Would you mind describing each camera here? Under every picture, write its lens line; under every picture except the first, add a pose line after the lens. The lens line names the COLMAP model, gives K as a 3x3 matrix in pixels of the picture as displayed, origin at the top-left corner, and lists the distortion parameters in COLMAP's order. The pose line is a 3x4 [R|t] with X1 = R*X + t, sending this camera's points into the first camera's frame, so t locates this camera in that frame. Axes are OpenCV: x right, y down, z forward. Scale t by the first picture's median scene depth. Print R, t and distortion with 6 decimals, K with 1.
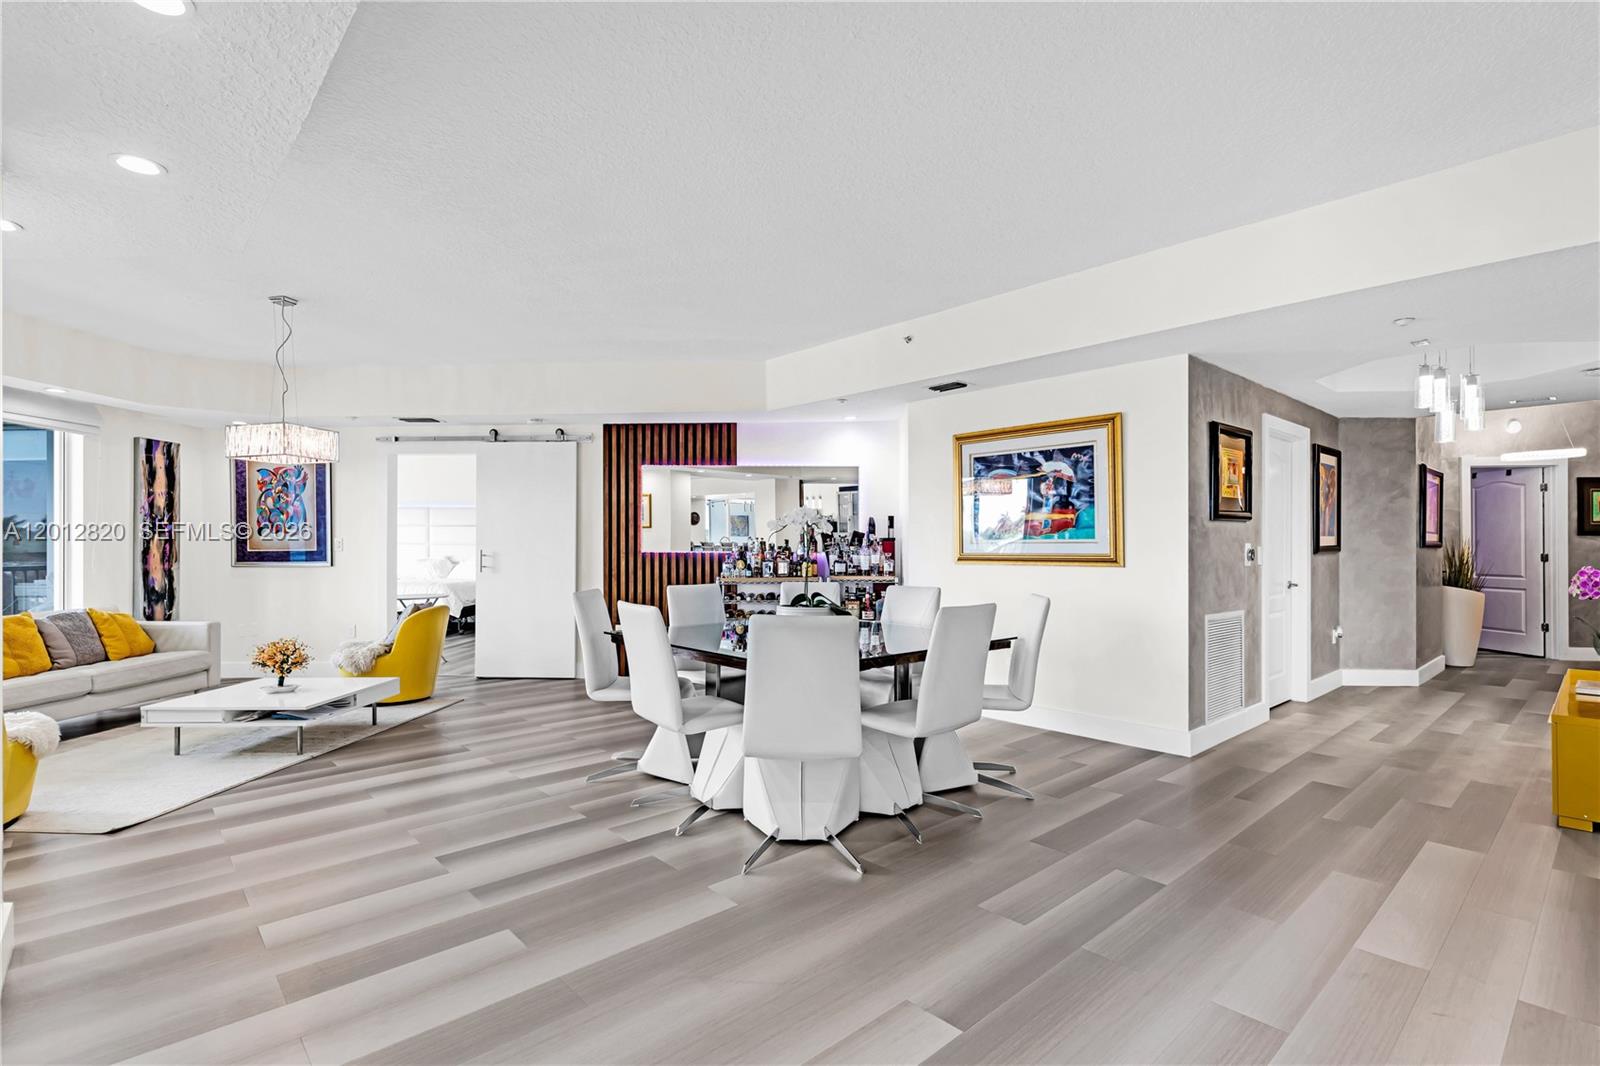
lens RADIAL K [[762.1, 0, 790.0], [0, 762.1, 541.6], [0, 0, 1]] dist [0.003164, 0.000926]
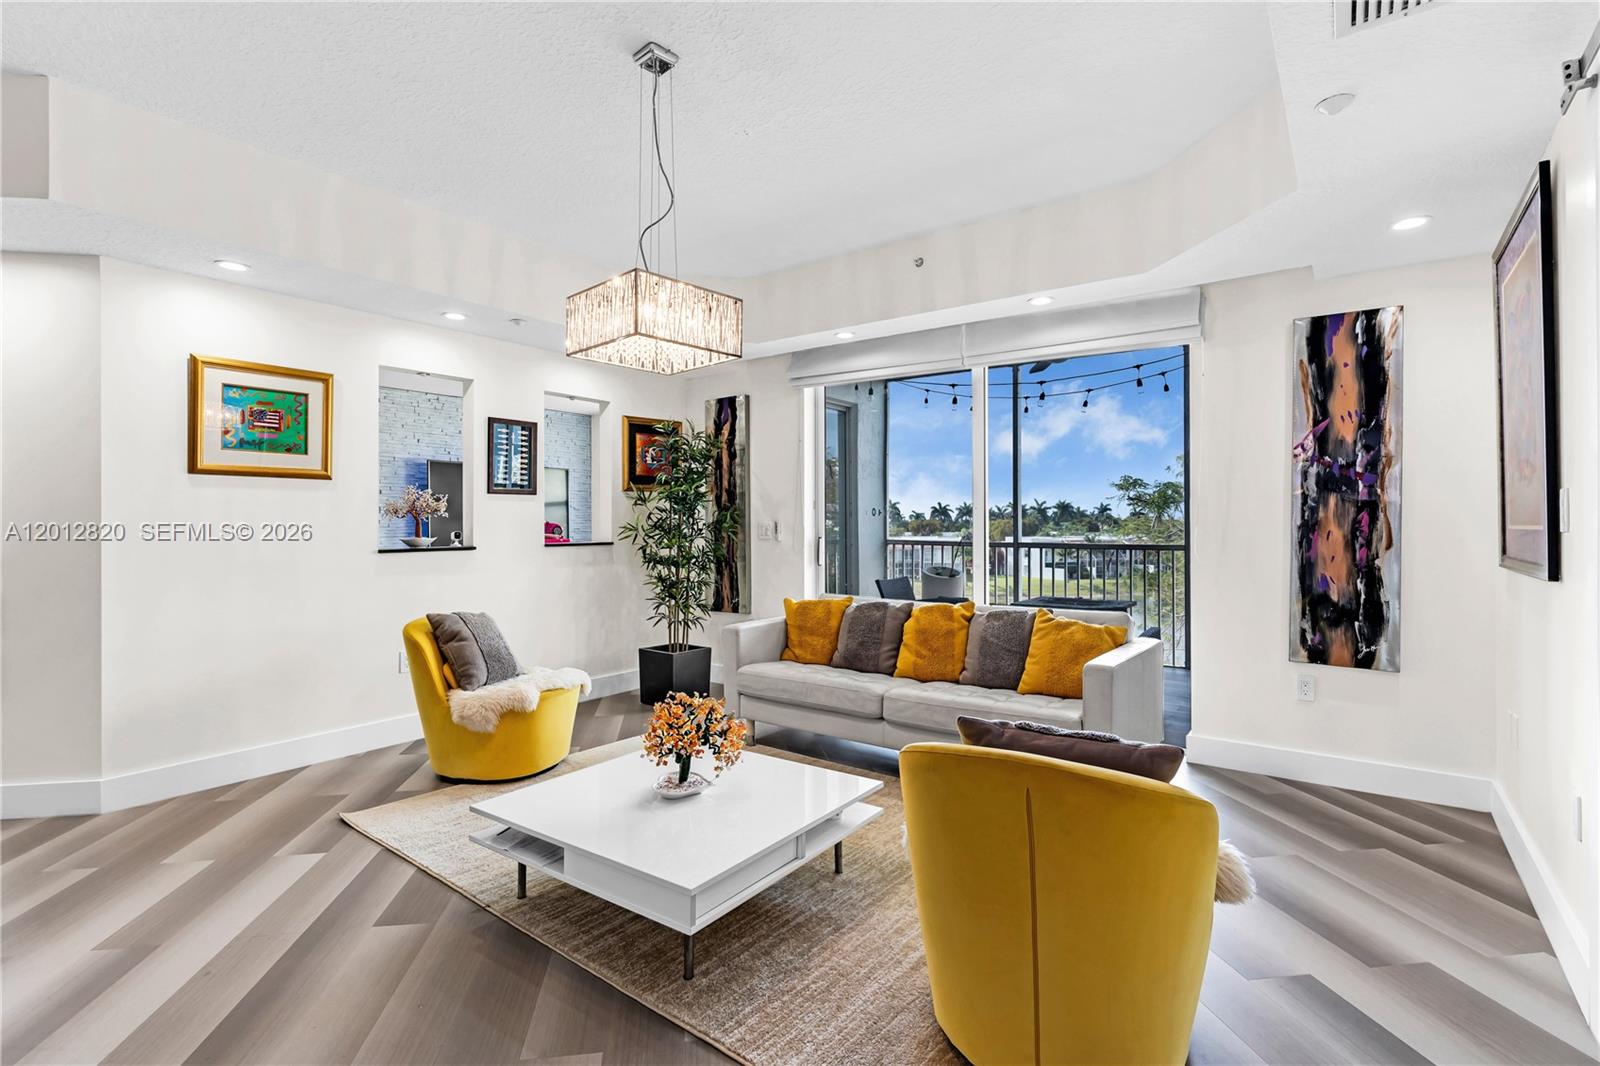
lens RADIAL K [[762.1, 0, 803.0], [0, 762.1, 521.6], [0, 0, 1]] dist [0.003164, 0.000926]
pose [[-0.530964, -0.011479, -0.847317, -0.190562], [0.000026, 0.999908, -0.013562, 0.016132], [0.847395, -0.007223, -0.530915, 0.949761]]
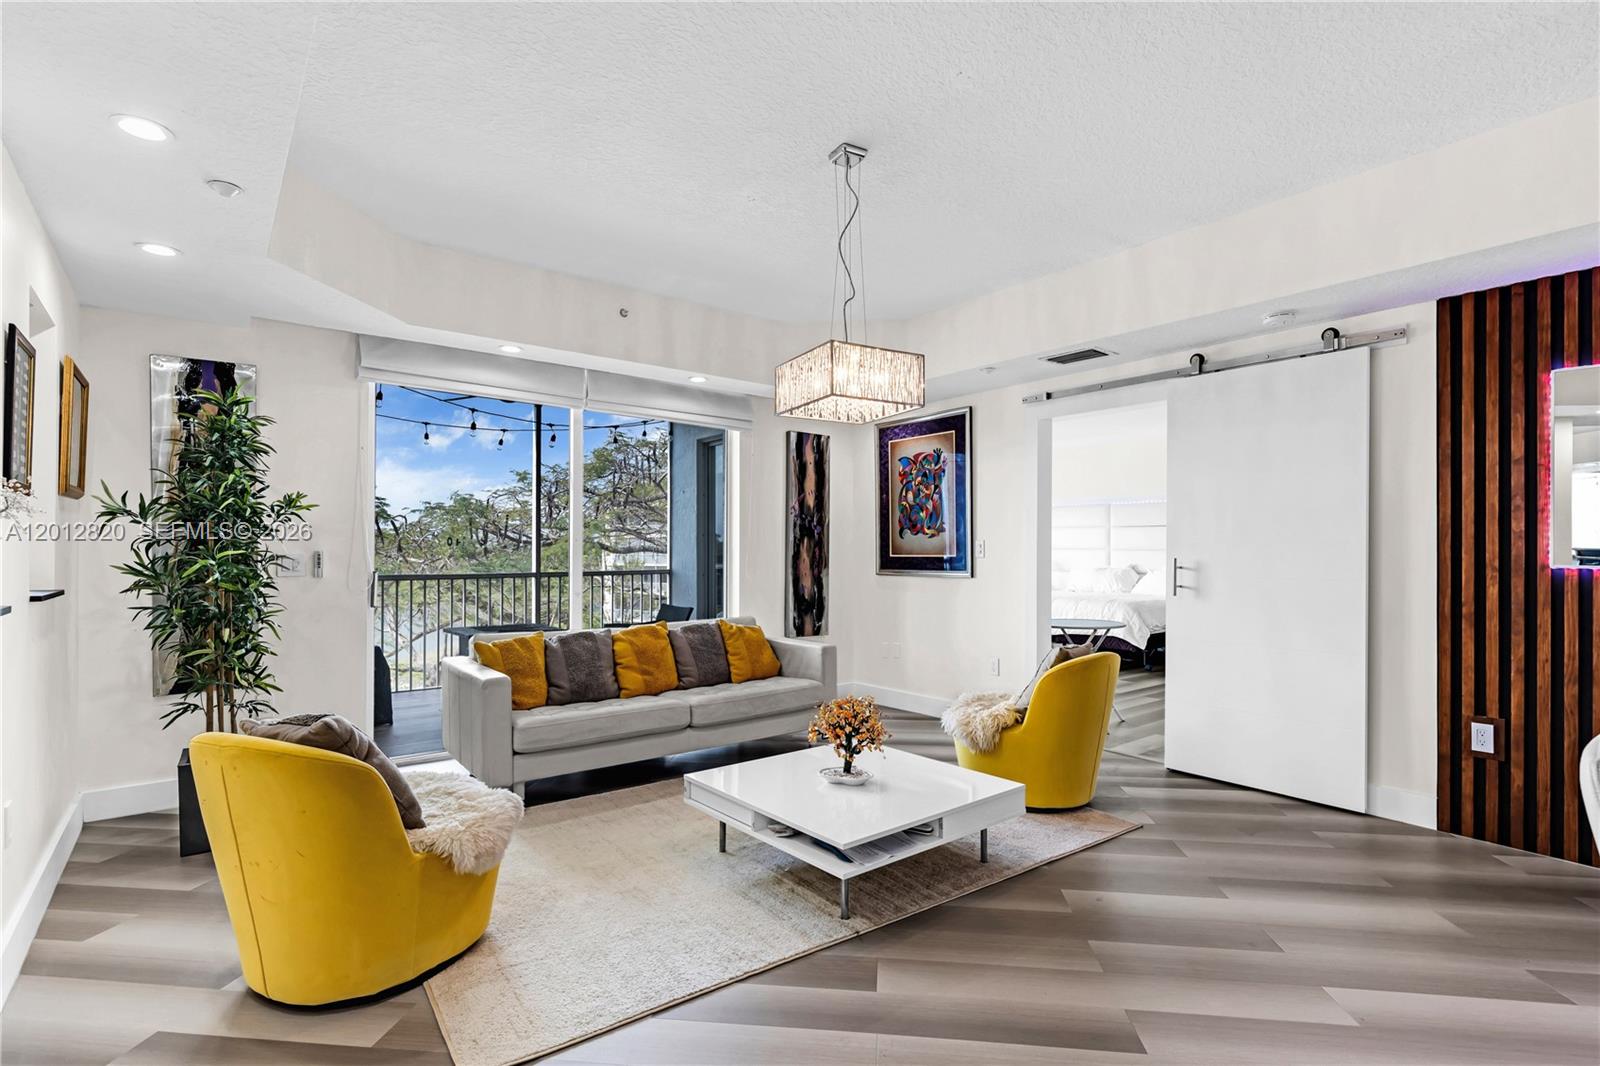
lens RADIAL K [[762.1, 0, 810.2], [0, 762.1, 547.0], [0, 0, 1]] dist [0.003164, 0.000926]
pose [[0.673491, 0.000543, -0.739195, -0.156885], [-0.001470, 0.999999, -0.000605, 0.002731], [0.739194, 0.001494, 0.673491, 0.388860]]
